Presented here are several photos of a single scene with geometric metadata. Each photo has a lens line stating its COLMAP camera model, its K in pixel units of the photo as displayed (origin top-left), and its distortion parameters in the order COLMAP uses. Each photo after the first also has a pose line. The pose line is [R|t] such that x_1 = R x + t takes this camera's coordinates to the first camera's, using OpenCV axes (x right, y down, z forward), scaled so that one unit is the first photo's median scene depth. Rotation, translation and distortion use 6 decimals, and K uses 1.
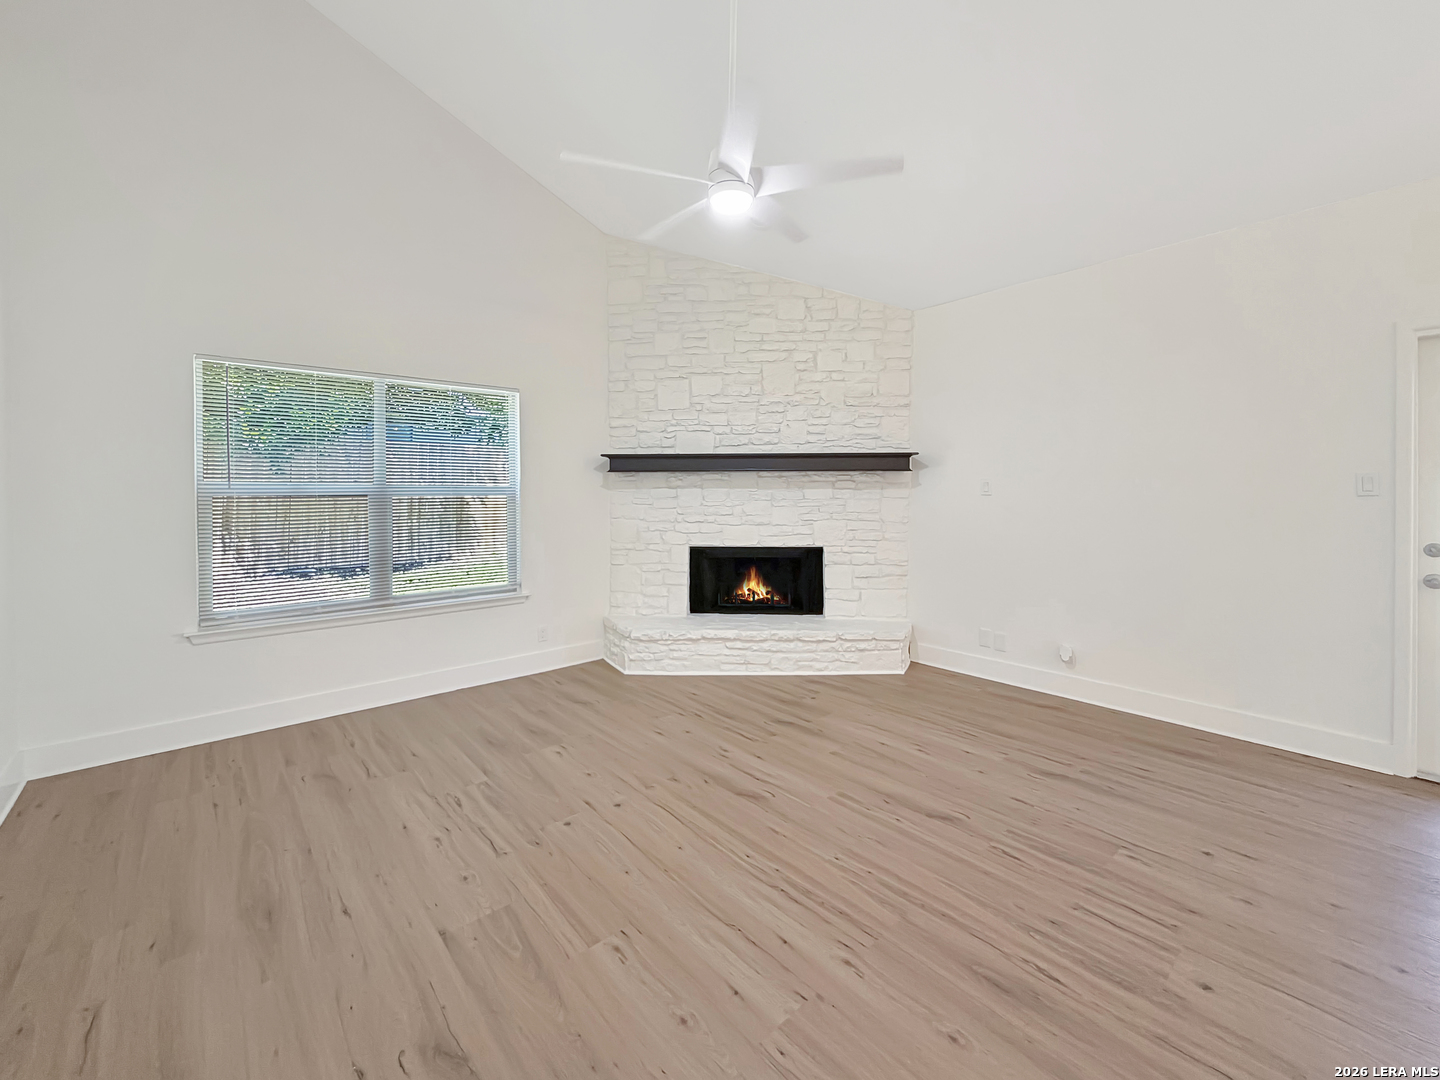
lens RADIAL K [[596.6, 0, 716.9], [0, 596.6, 498.0], [0, 0, 1]] dist [0.001259, 0.000327]
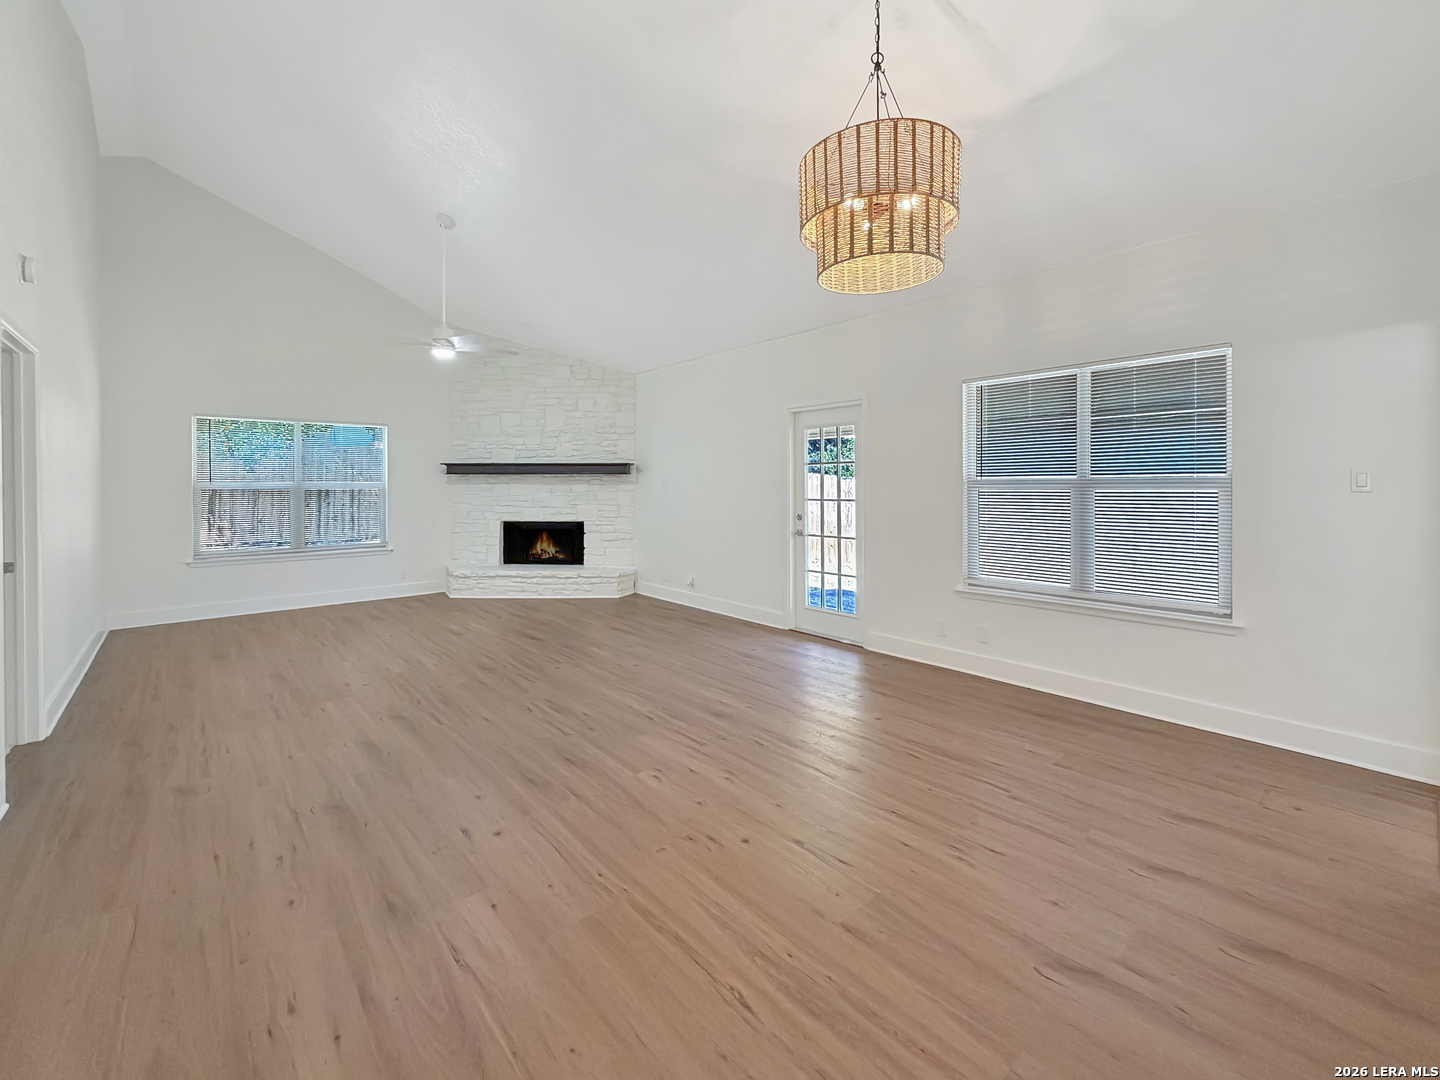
lens RADIAL K [[597.8, 0, 698.2], [0, 597.8, 486.6], [0, 0, 1]] dist [-0.000300, -0.000010]
pose [[0.999974, 0.002312, -0.006774, 0.498038], [-0.002362, 0.999970, -0.007376, 0.000228], [0.006757, 0.007392, 0.999950, -0.593176]]
